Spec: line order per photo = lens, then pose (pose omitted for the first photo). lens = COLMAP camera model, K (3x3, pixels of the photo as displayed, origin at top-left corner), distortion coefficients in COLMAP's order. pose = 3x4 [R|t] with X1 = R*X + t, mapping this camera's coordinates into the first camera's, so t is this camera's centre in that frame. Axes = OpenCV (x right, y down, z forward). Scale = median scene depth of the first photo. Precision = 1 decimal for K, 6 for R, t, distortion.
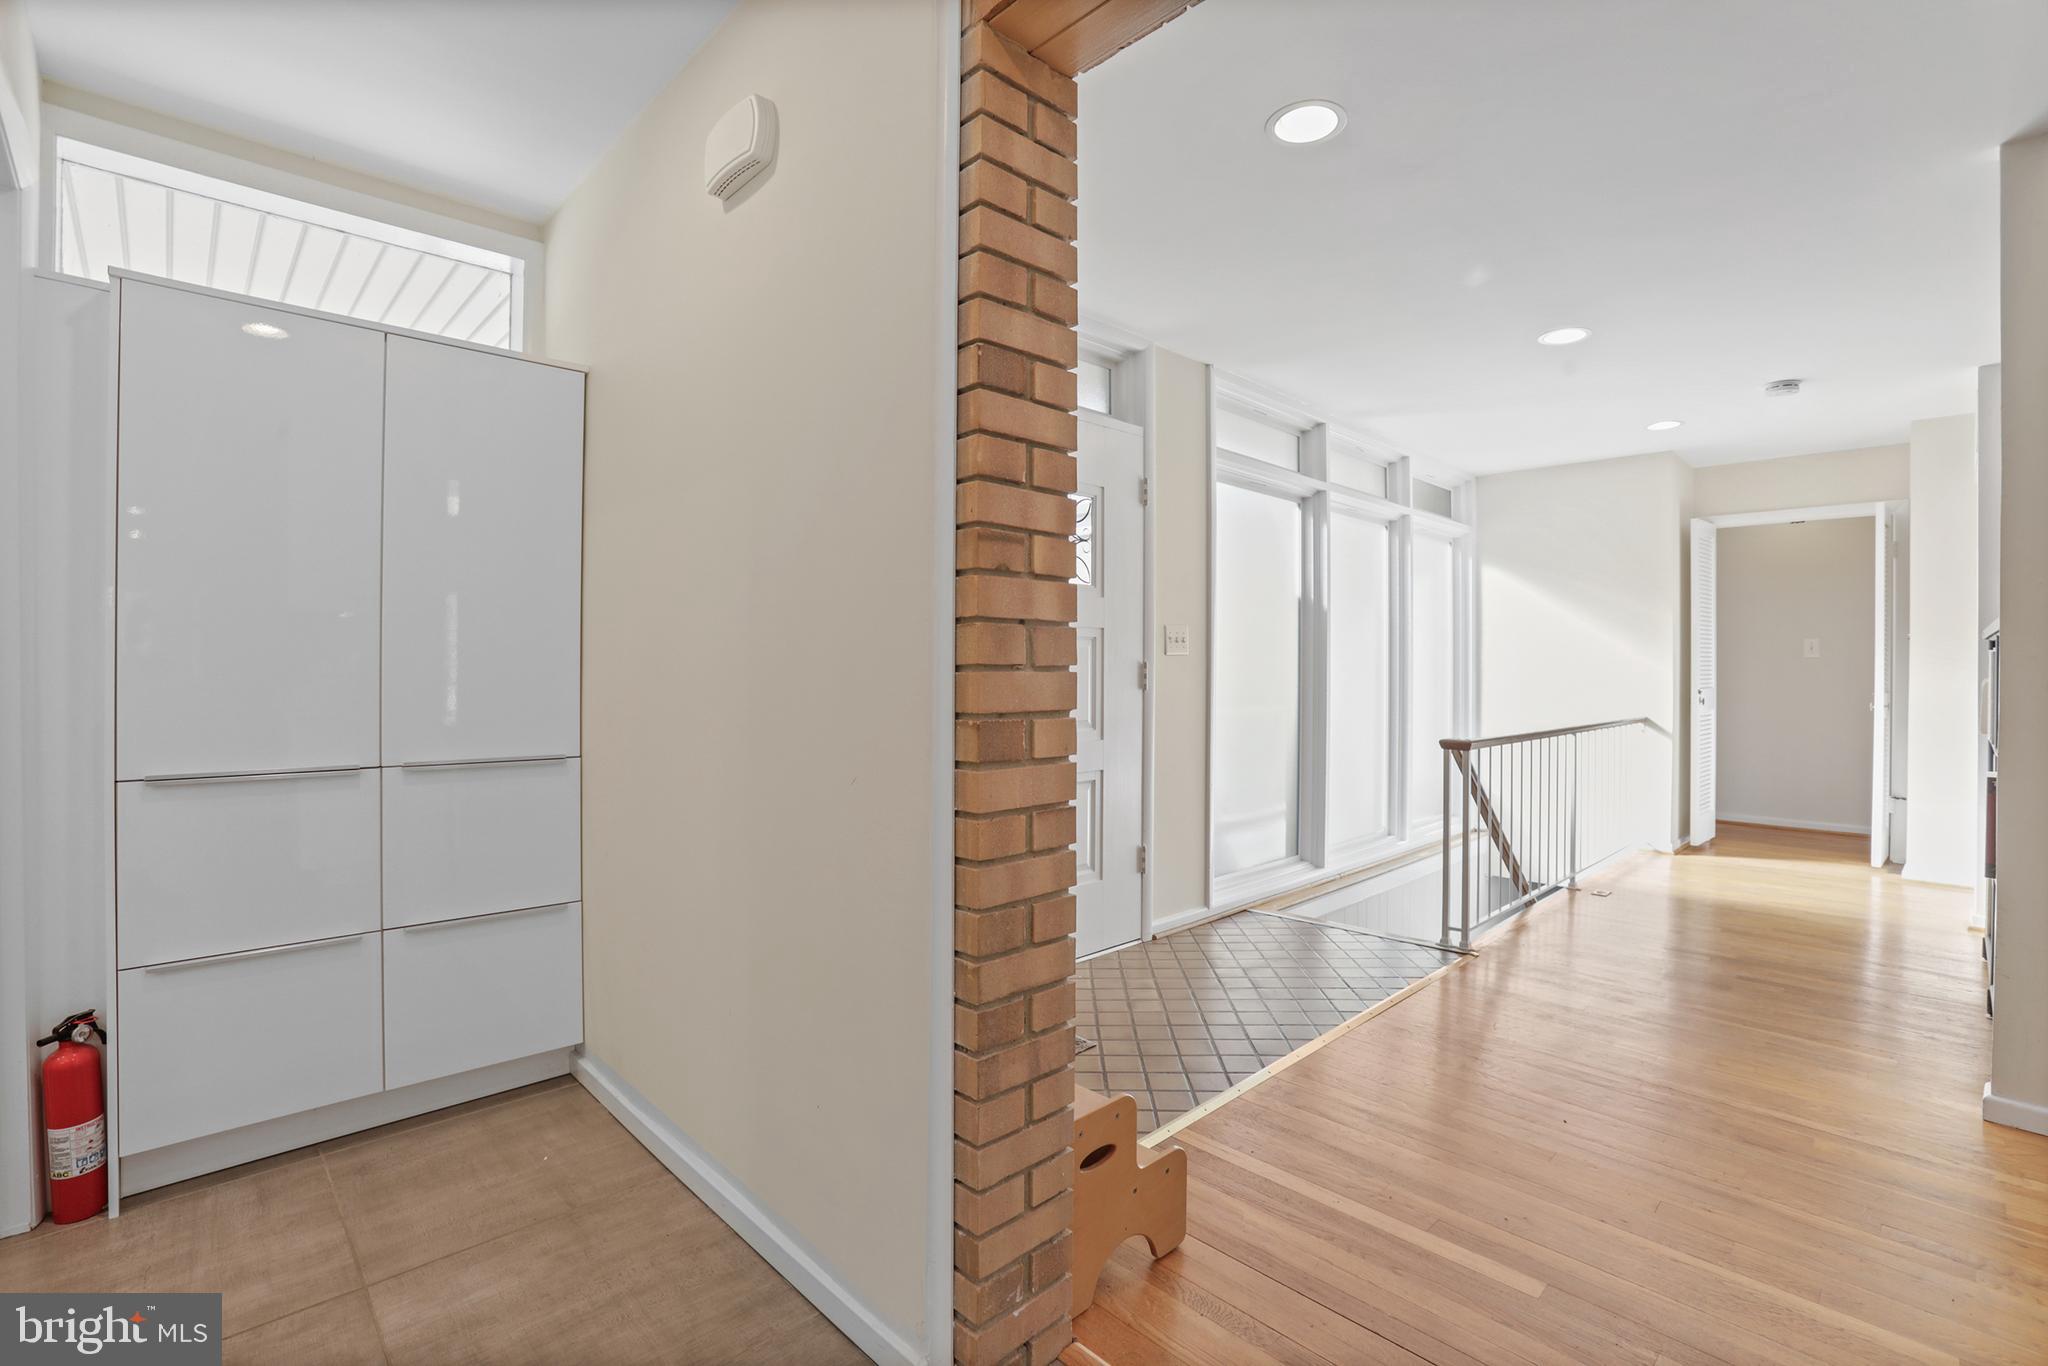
lens RADIAL K [[928.3, 0, 1022.2], [0, 928.3, 679.2], [0, 0, 1]] dist [-0.069800, 0.024458]
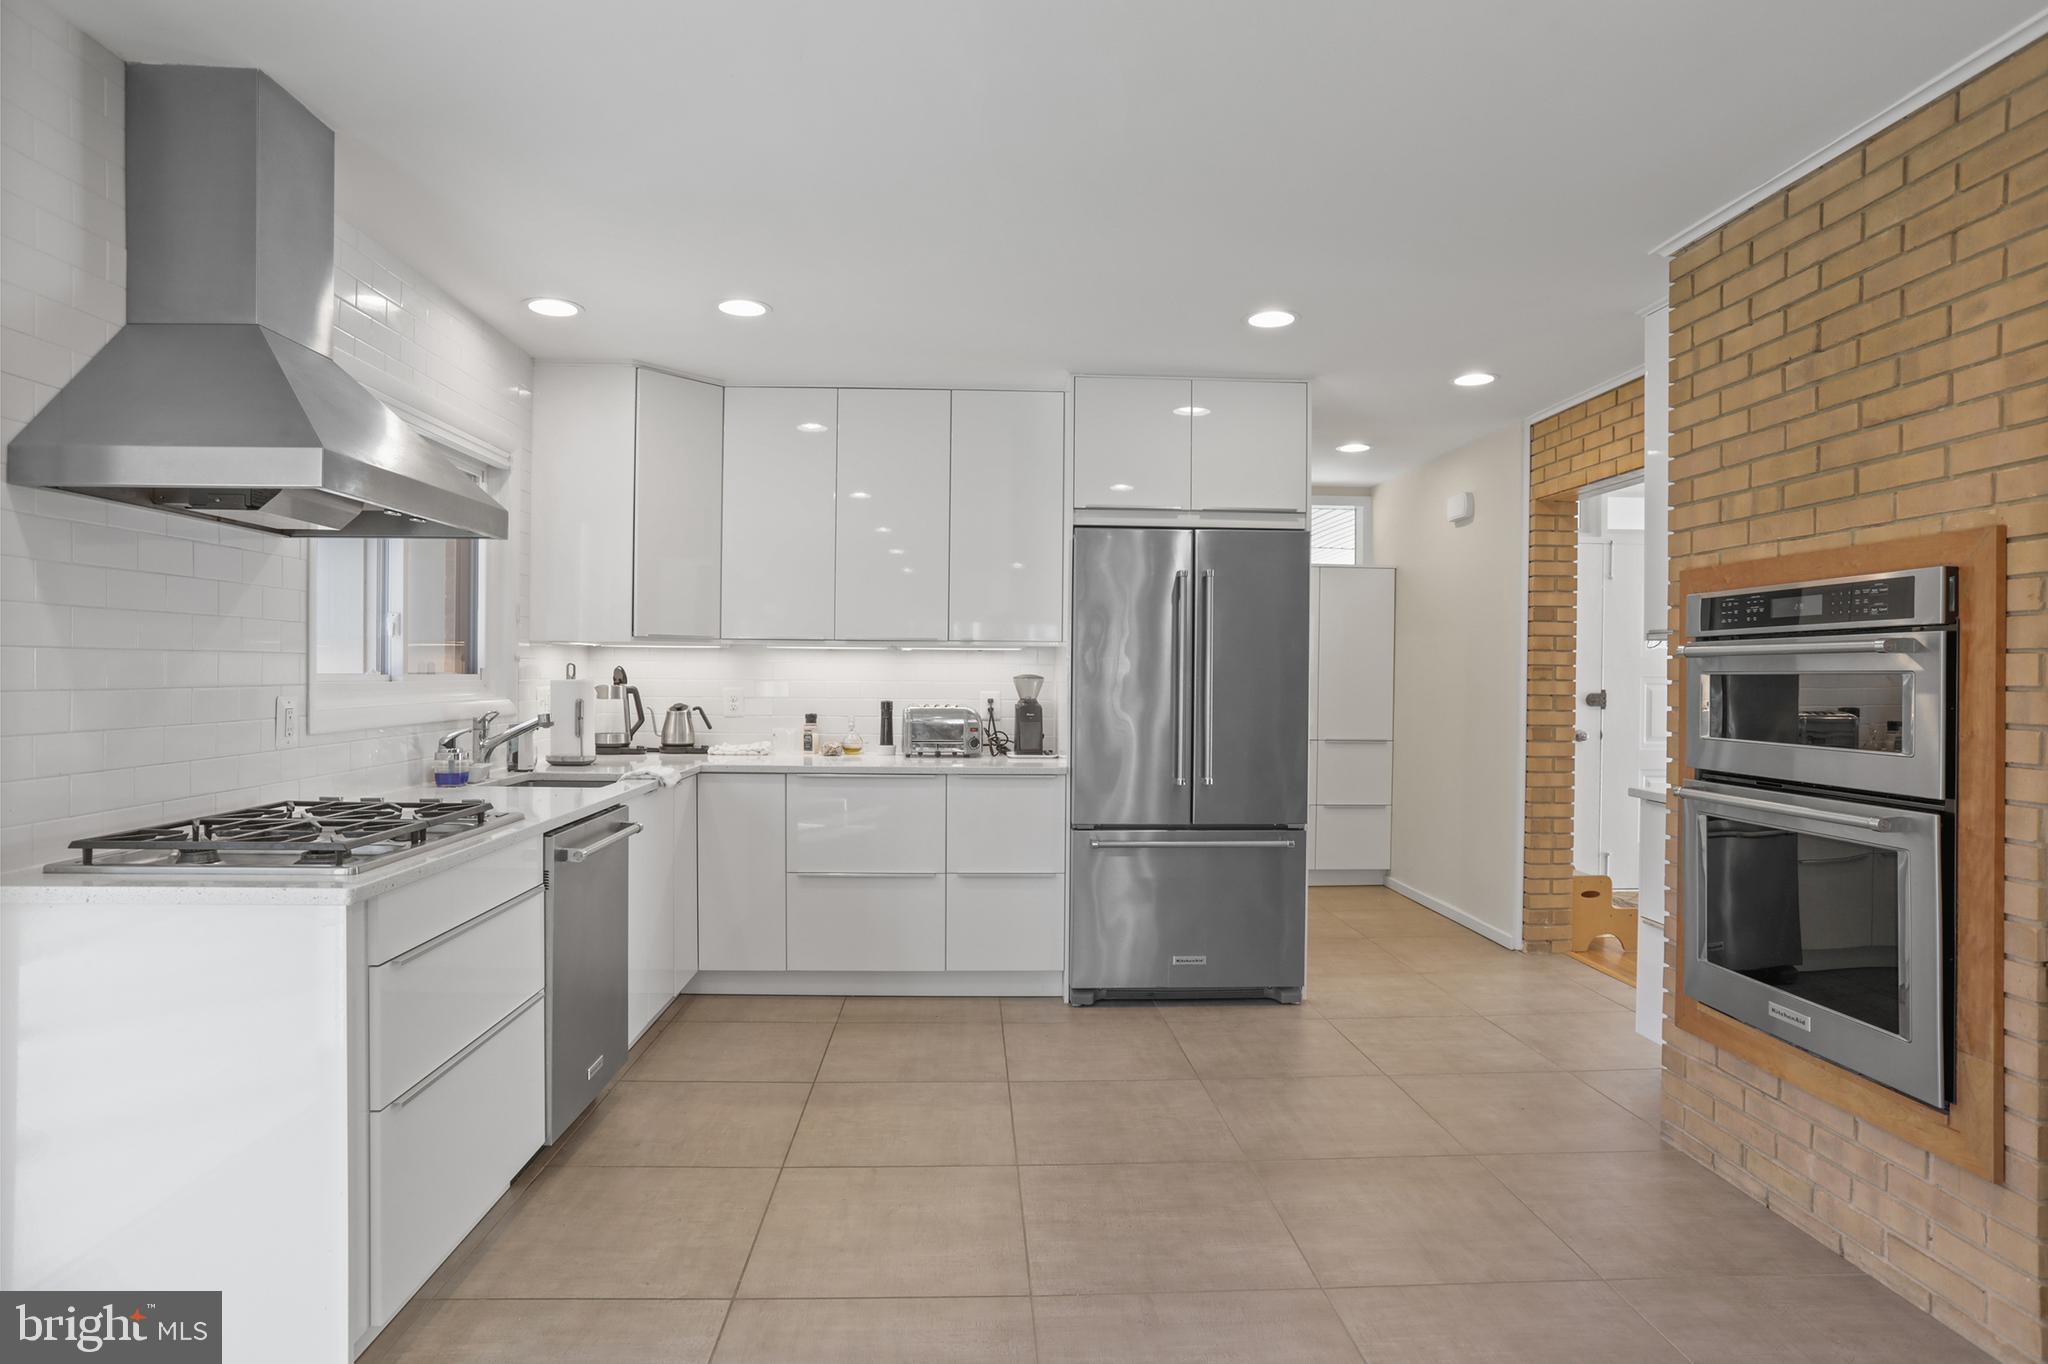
lens RADIAL K [[1110.1, 0, 1024.0], [0, 1110.1, 682.0], [0, 0, 1]] dist [-0.058687, 0.040761]
pose [[0.759292, 0.009382, -0.650683, 0.336252], [-0.012969, 0.999916, -0.000715, -0.026255], [0.650621, 0.008981, 0.759349, -0.935821]]
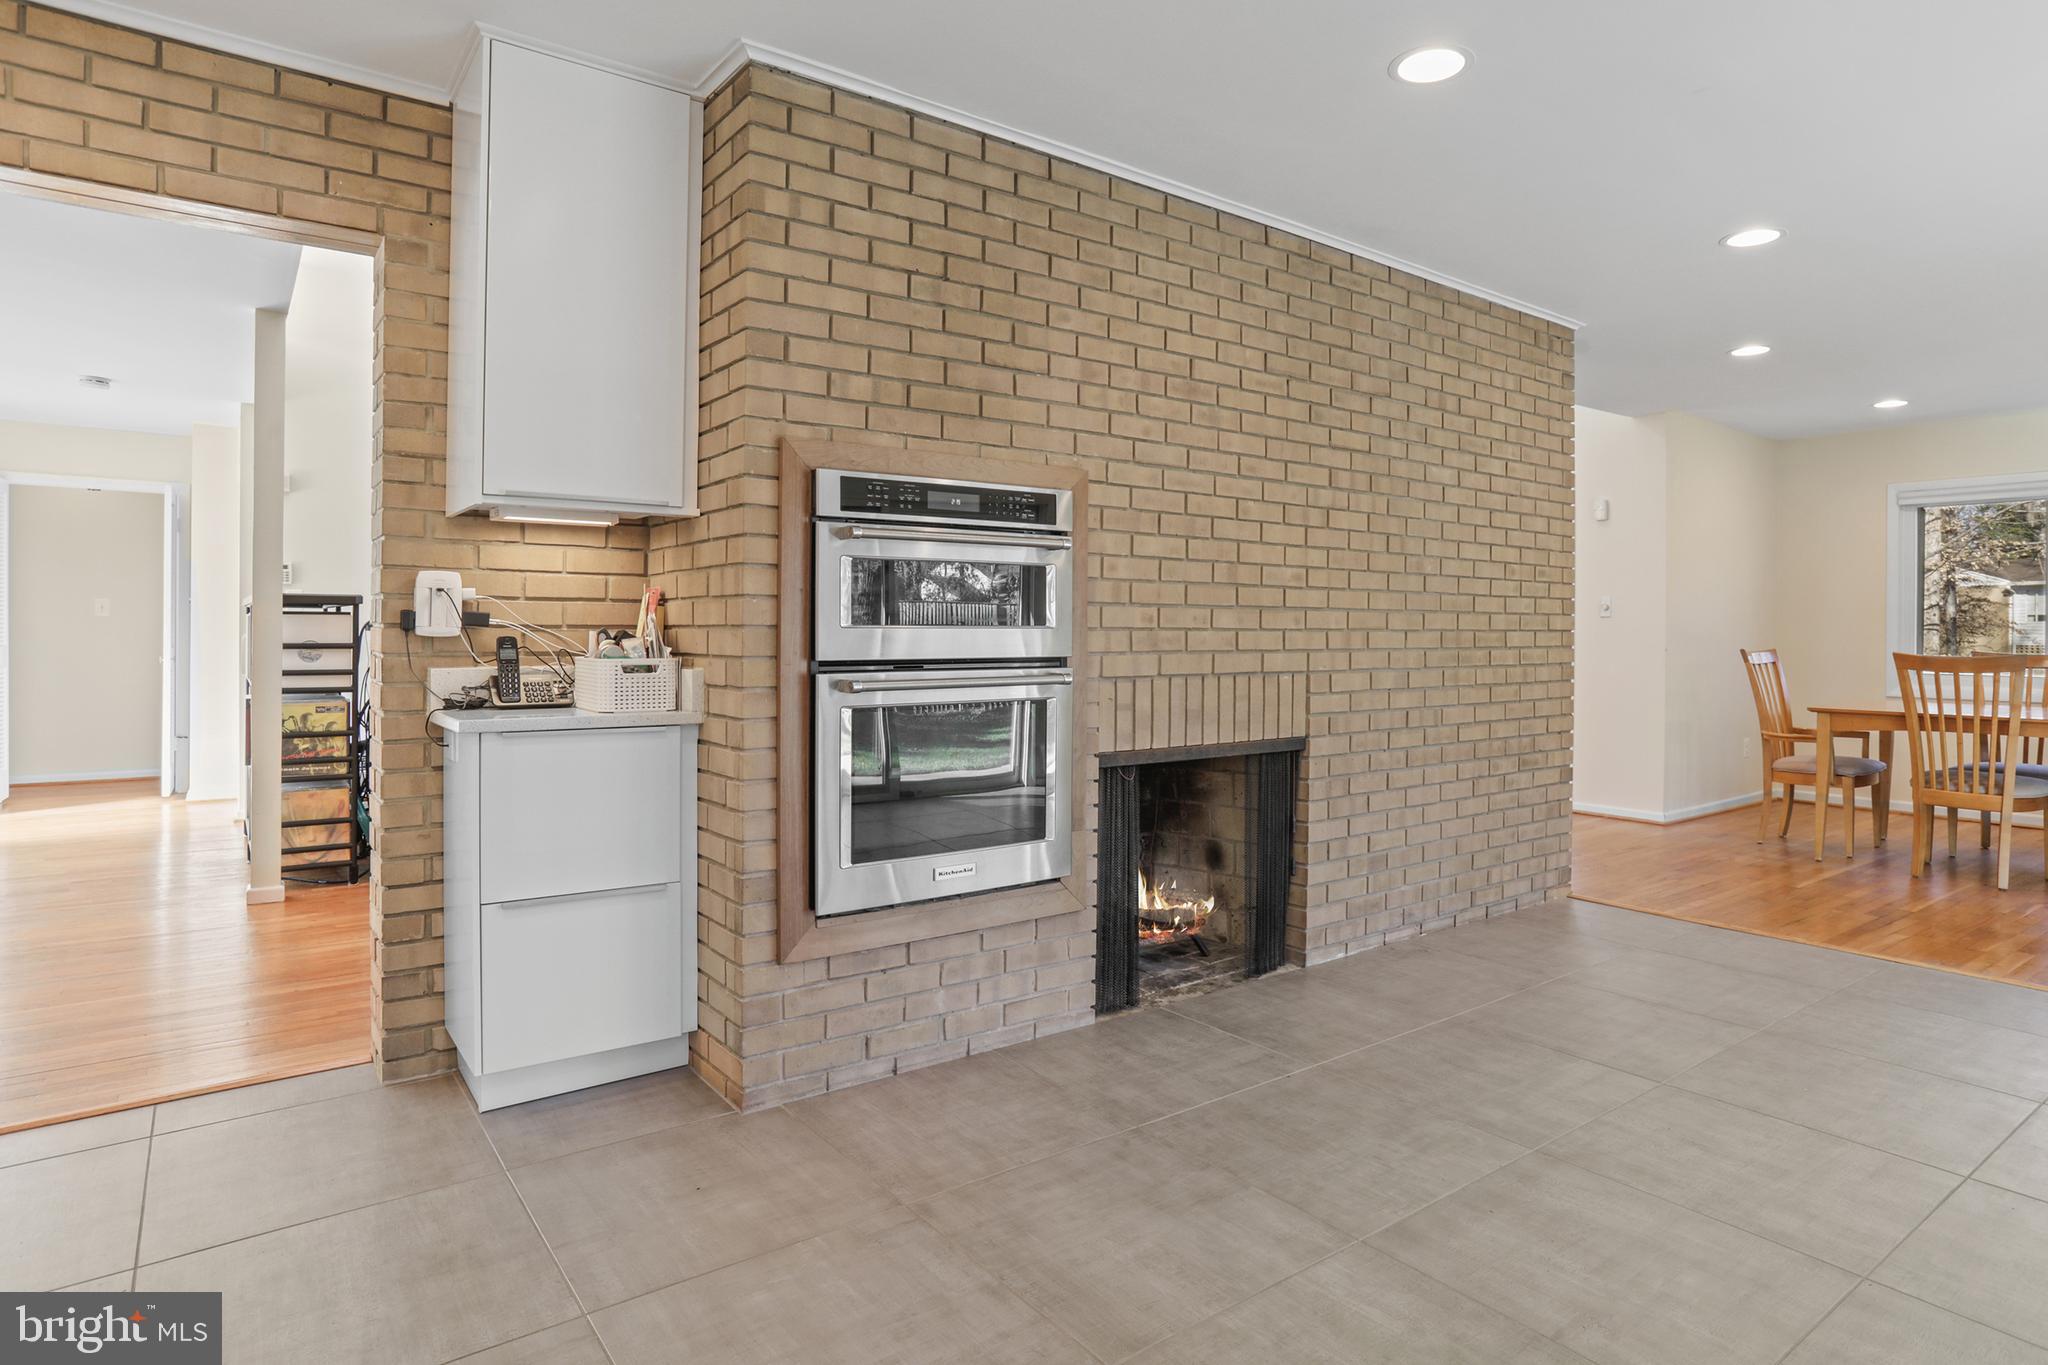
lens RADIAL K [[1129.6, 0, 1039.8], [0, 1129.6, 623.2], [0, 0, 1]] dist [-0.062686, 0.037957]
pose [[0.118190, 0.007656, 0.992962, -0.387513], [0.007900, 0.999931, -0.008651, 0.005782], [-0.992960, 0.008867, 0.118121, -0.356169]]
